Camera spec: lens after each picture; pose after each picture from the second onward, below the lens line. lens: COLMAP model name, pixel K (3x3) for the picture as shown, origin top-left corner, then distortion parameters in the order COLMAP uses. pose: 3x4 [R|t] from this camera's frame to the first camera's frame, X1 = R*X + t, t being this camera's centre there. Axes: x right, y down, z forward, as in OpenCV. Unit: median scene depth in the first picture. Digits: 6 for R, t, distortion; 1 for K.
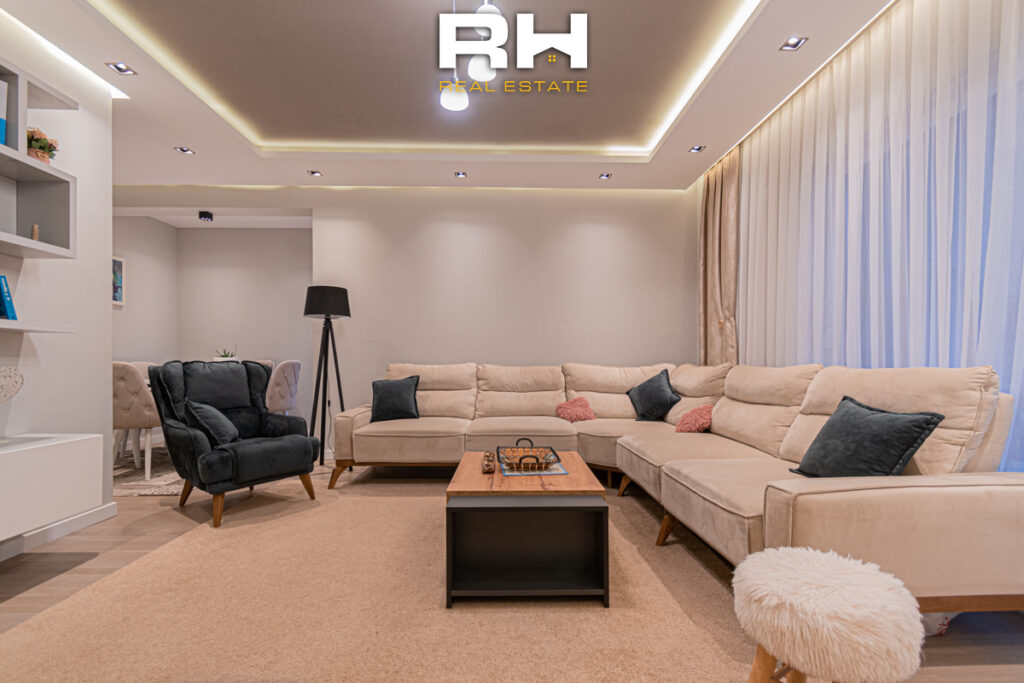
lens RADIAL K [[460.3, 0, 517.3], [0, 460.3, 357.0], [0, 0, 1]] dist [-0.000677, -0.000132]
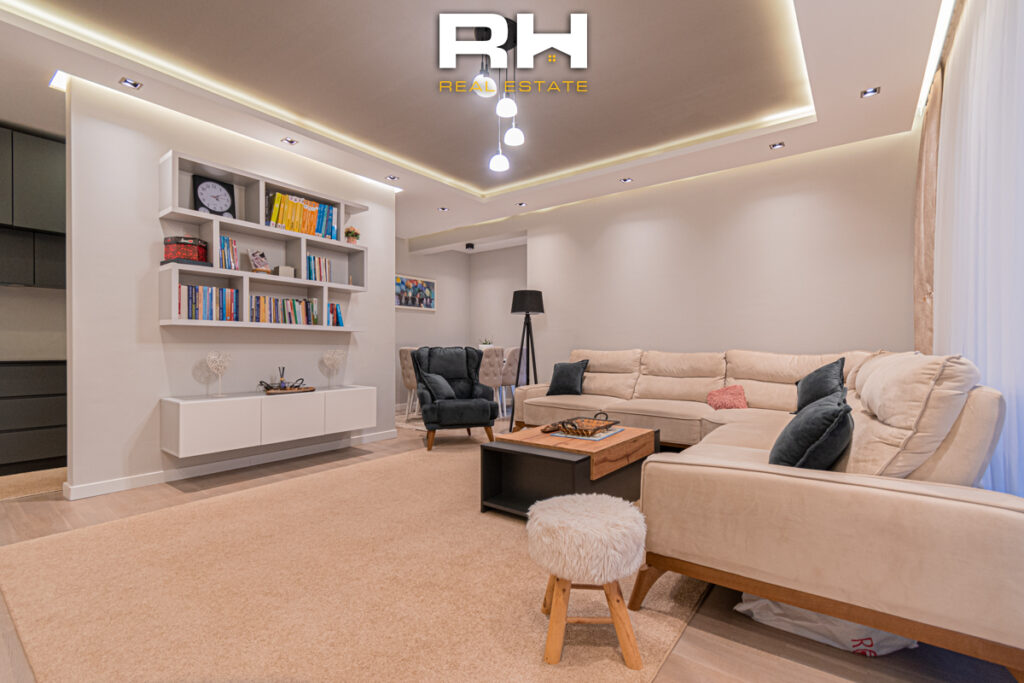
lens RADIAL K [[459.6, 0, 514.9], [0, 459.6, 345.6], [0, 0, 1]] dist [-0.000554, -0.000039]
pose [[0.783486, -0.001039, -0.621408, 0.392590], [0.003925, 0.999987, 0.003276, -0.000622], [0.621397, -0.005005, 0.783480, -0.047195]]
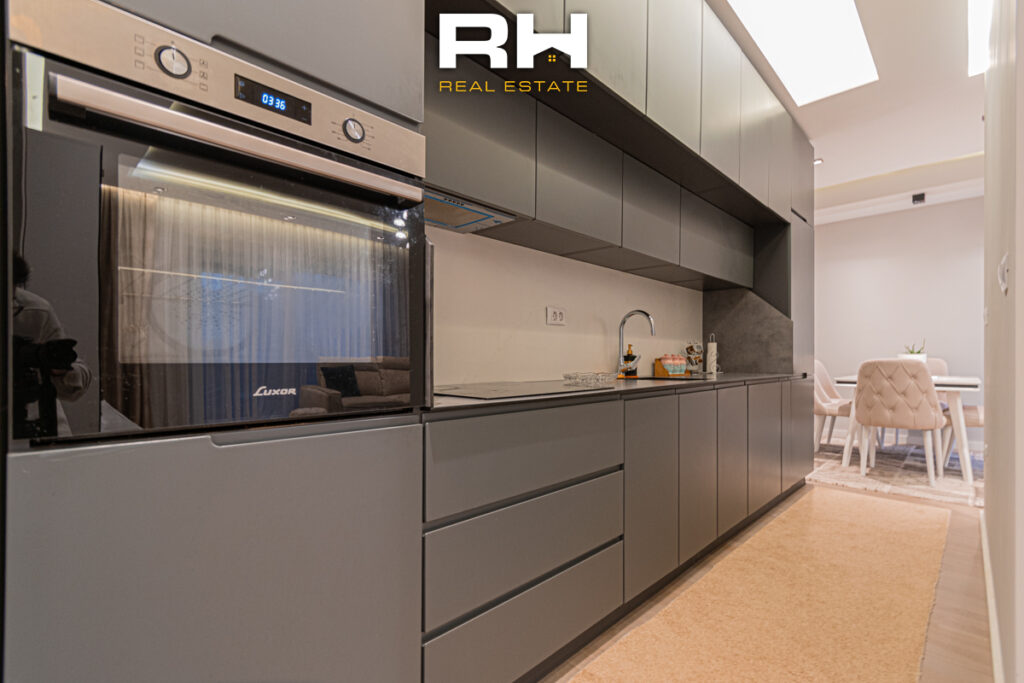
lens RADIAL K [[460.3, 0, 517.3], [0, 460.3, 357.0], [0, 0, 1]] dist [-0.000677, -0.000132]
pose [[0.697228, -0.001803, -0.716848, -0.696895], [0.004175, 0.999990, 0.001546, 0.002047], [0.716838, -0.004071, 0.697228, -0.243813]]
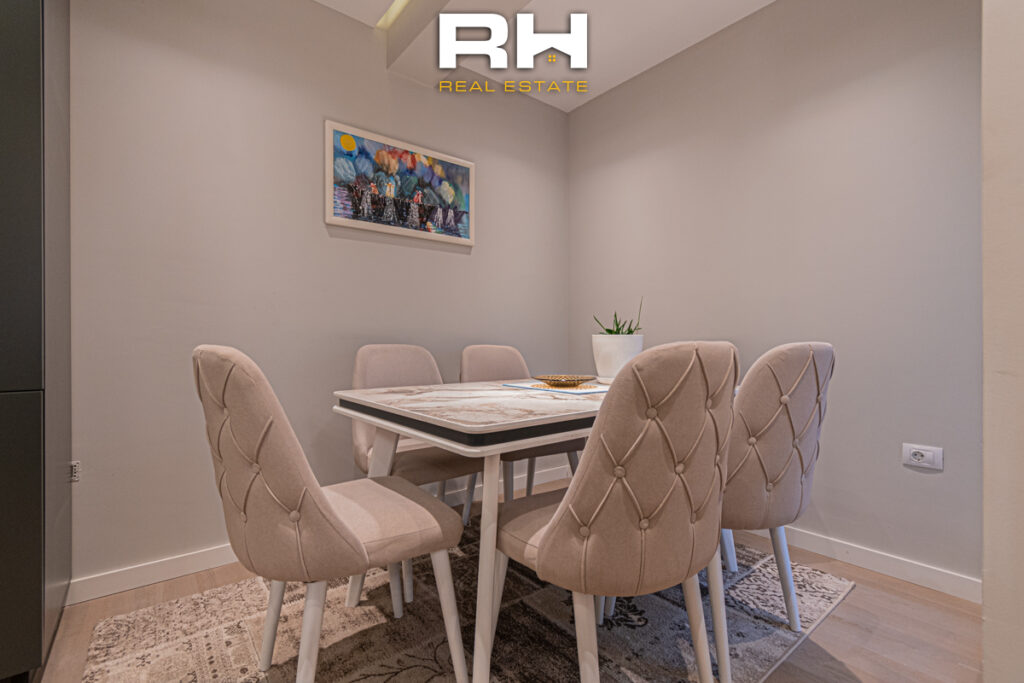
lens RADIAL K [[459.6, 0, 514.9], [0, 459.6, 345.6], [0, 0, 1]] dist [-0.000554, -0.000039]
pose [[0.613315, 0.004304, -0.789827, -0.487786], [0.004556, 0.999949, 0.008986, 0.007870], [0.789825, -0.009110, 0.613264, 0.897686]]
